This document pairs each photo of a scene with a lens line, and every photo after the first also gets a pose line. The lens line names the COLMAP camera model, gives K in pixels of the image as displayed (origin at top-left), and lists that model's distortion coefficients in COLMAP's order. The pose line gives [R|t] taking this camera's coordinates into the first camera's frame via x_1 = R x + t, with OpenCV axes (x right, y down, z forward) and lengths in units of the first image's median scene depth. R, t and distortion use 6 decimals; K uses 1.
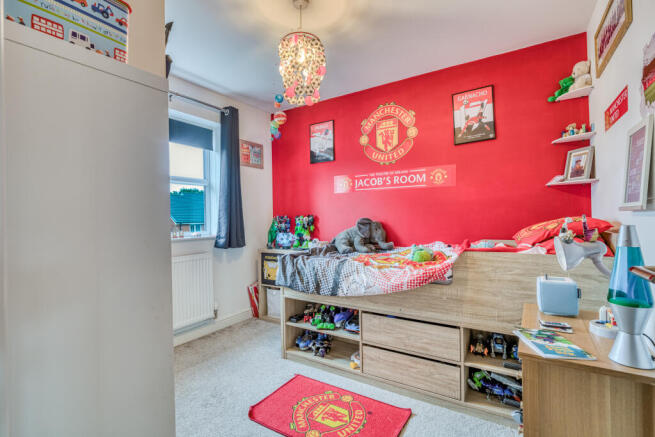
lens RADIAL K [[303.6, 0, 327.8], [0, 303.6, 216.2], [0, 0, 1]] dist [0.000768, -0.005807]
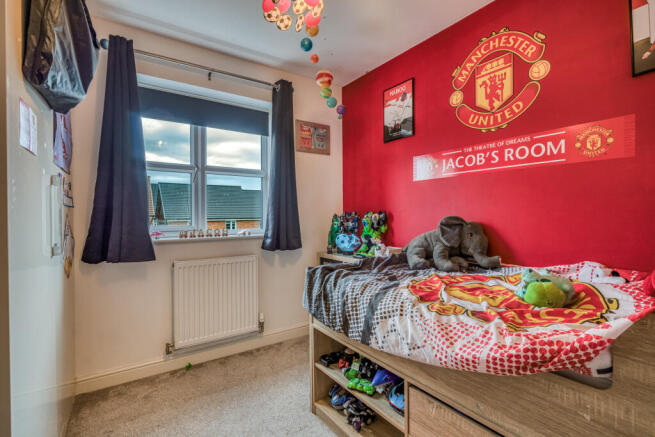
lens RADIAL K [[303.6, 0, 327.8], [0, 303.6, 216.2], [0, 0, 1]] dist [0.000768, -0.005807]
pose [[0.920270, 0.012622, -0.391080, 0.130385], [-0.007308, 0.999860, 0.015072, -0.002263], [0.391216, -0.011013, 0.920233, 0.293663]]
